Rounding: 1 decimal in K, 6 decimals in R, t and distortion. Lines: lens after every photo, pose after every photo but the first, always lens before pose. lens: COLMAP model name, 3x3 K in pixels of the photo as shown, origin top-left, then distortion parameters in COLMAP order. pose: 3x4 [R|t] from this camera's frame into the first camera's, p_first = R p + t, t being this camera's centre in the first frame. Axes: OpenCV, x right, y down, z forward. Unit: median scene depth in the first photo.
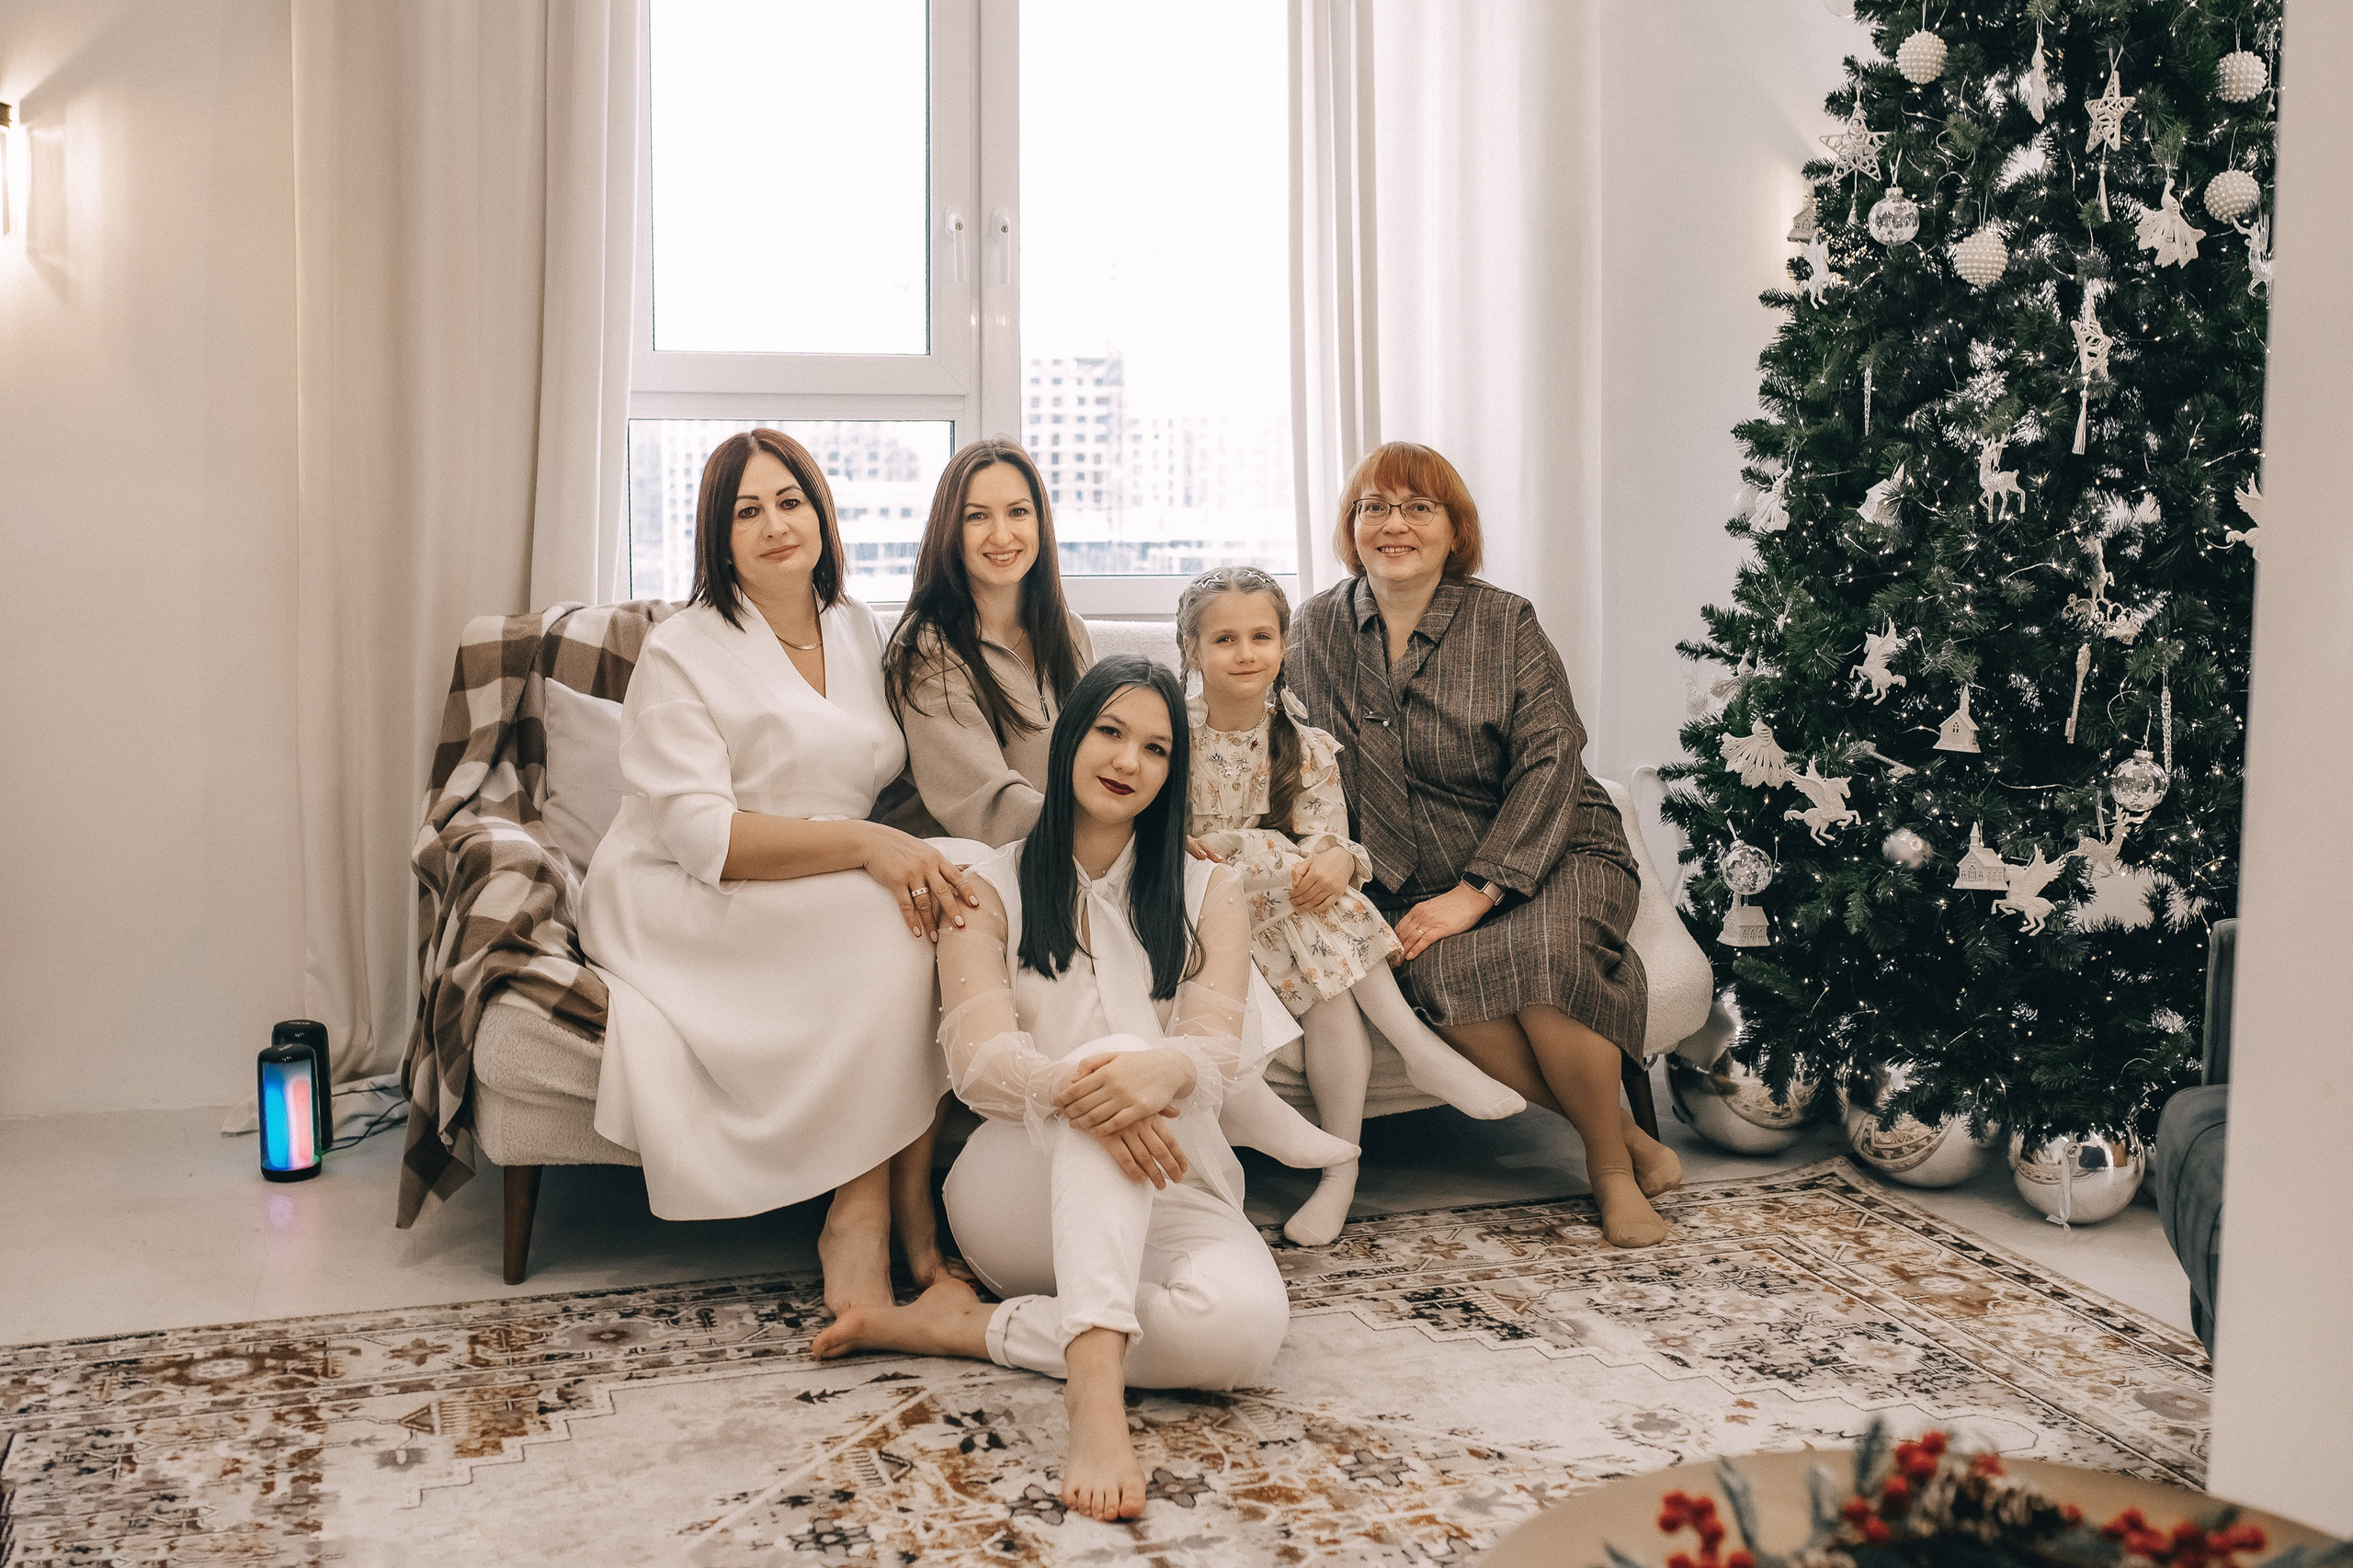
lens RADIAL K [[2361.9, 0, 1171.0], [0, 2361.9, 779.0], [0, 0, 1]] dist [-0.024576, 0.000000]
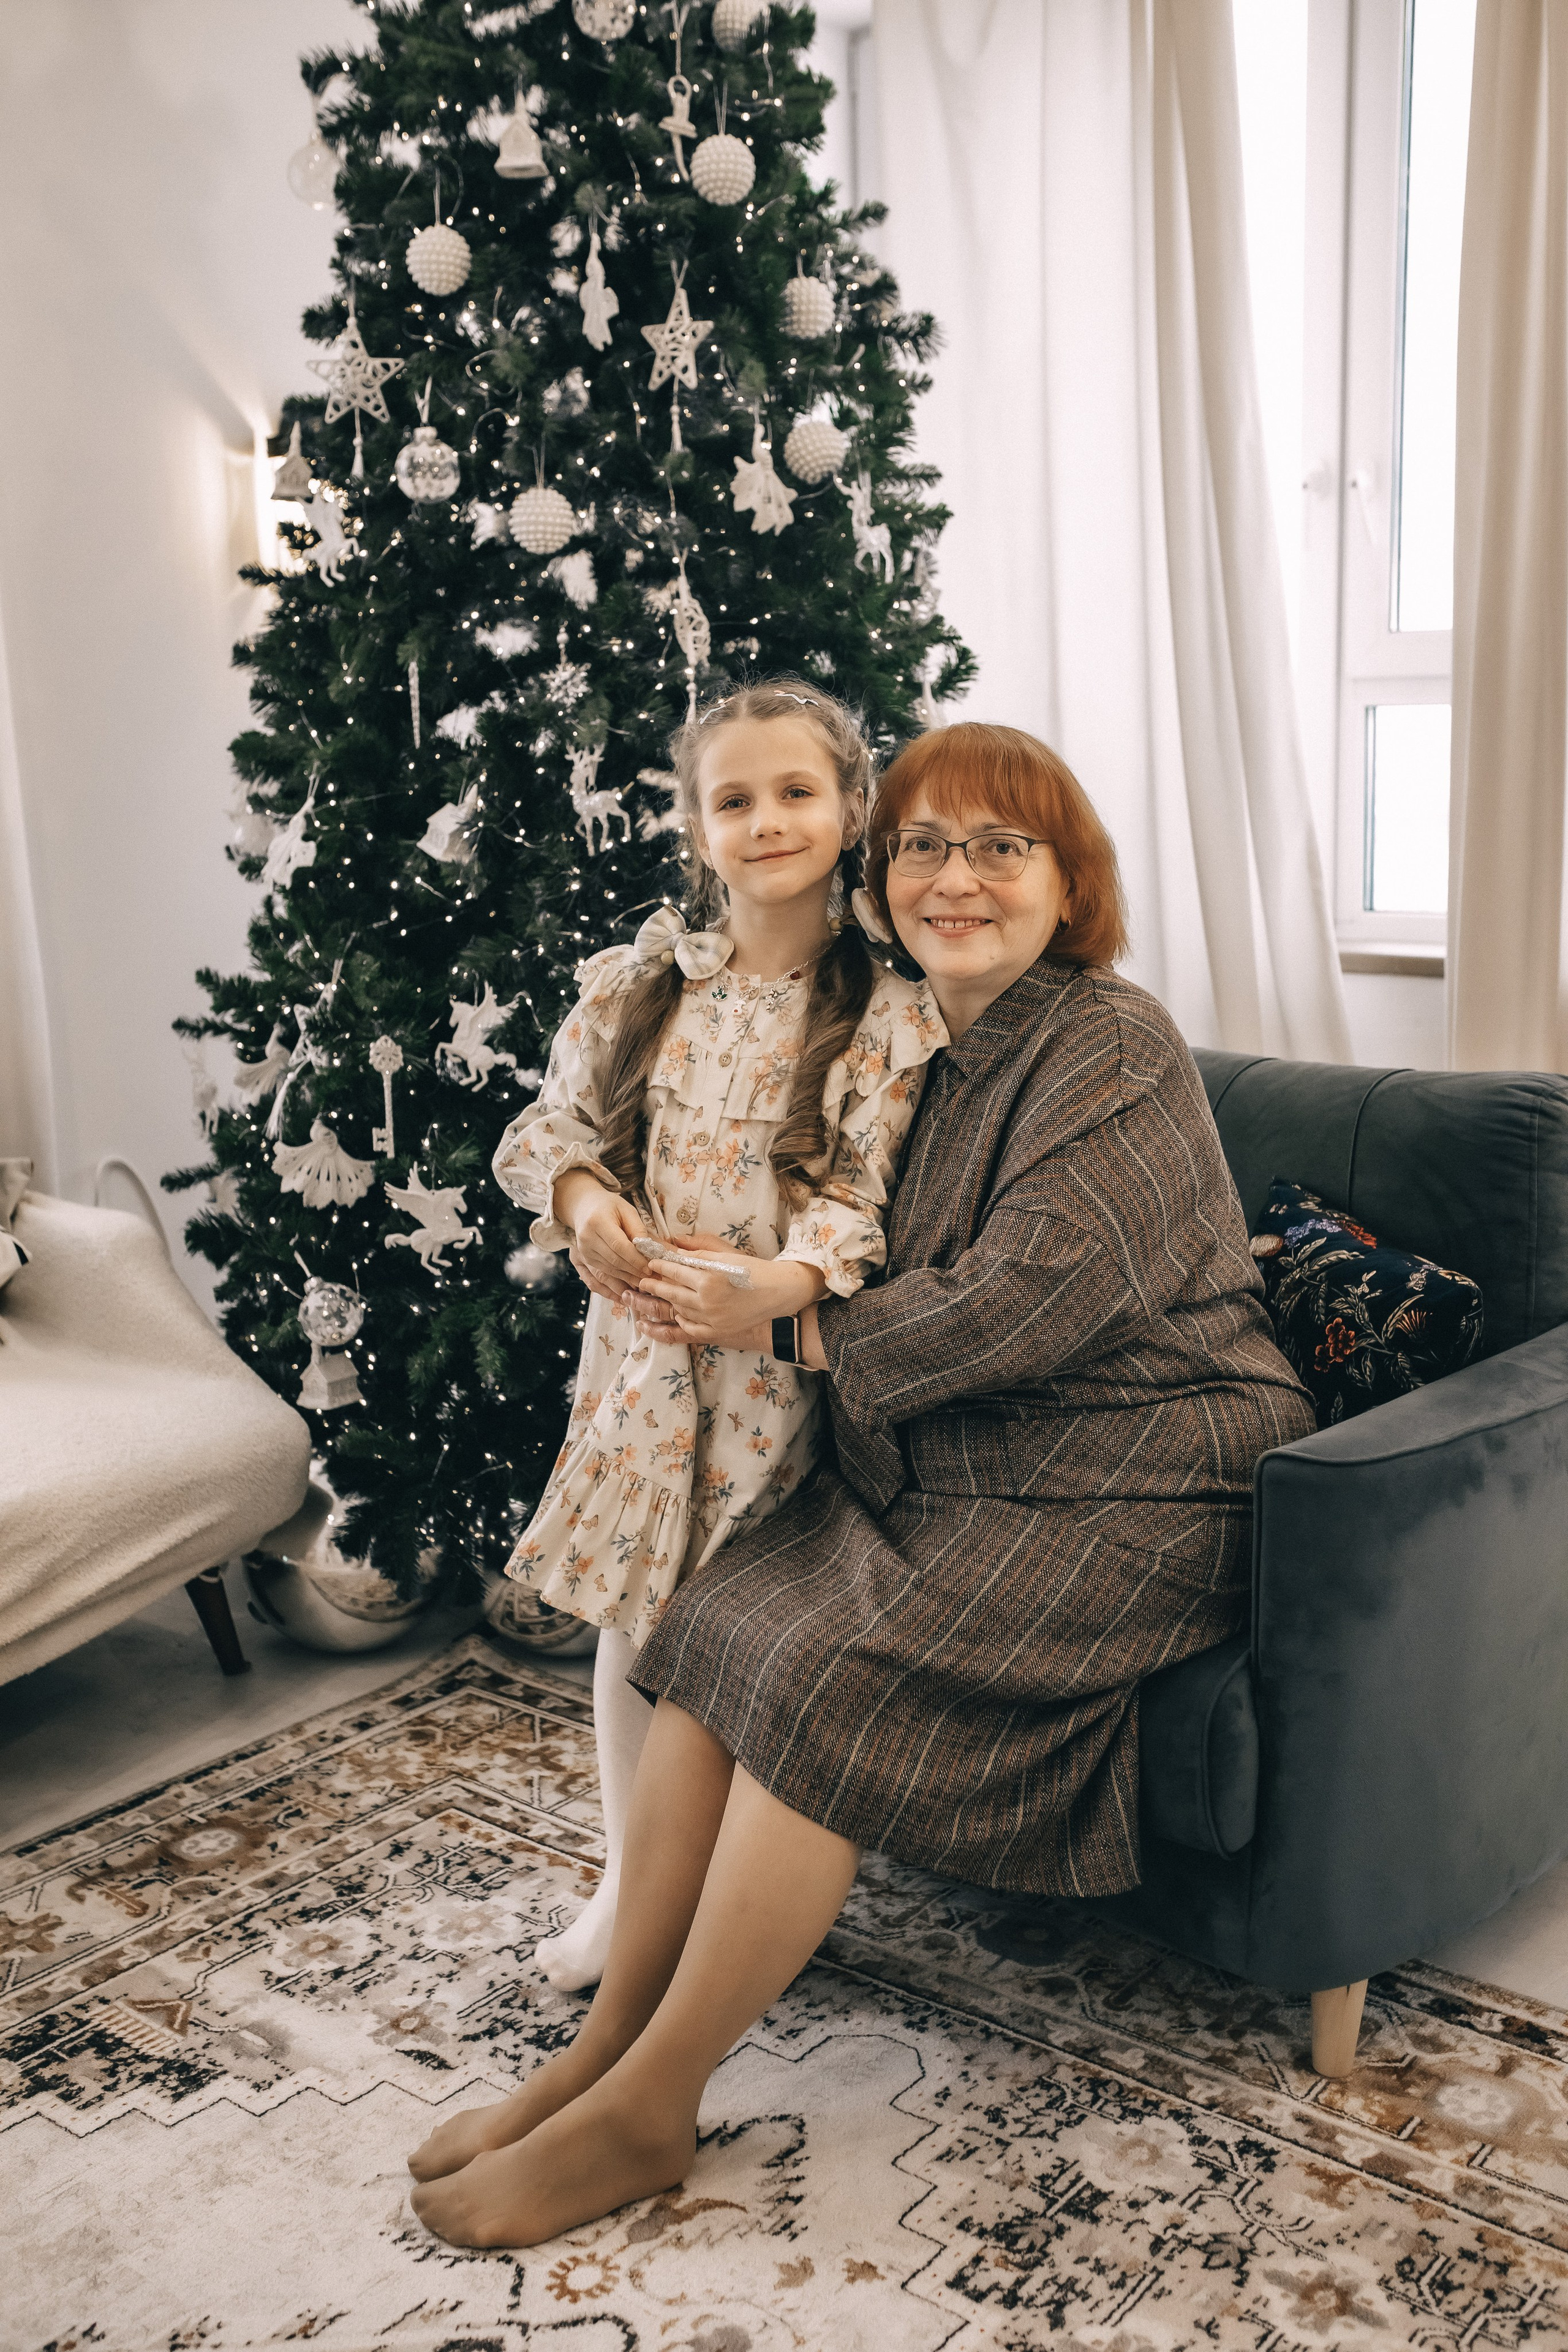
lens RADIAL K [[2254.6, 0, 781.9], [0, 2254.6, 1198.7], [0, 0, 1]] dist [-0.028507, 0.000000]
pose [[0.845094, -0.132120, 0.518035, -0.011636], [0.101570, 0.991012, 0.087052, -0.051318], [-0.524880, -0.020950, 0.850918, 0.300772]]
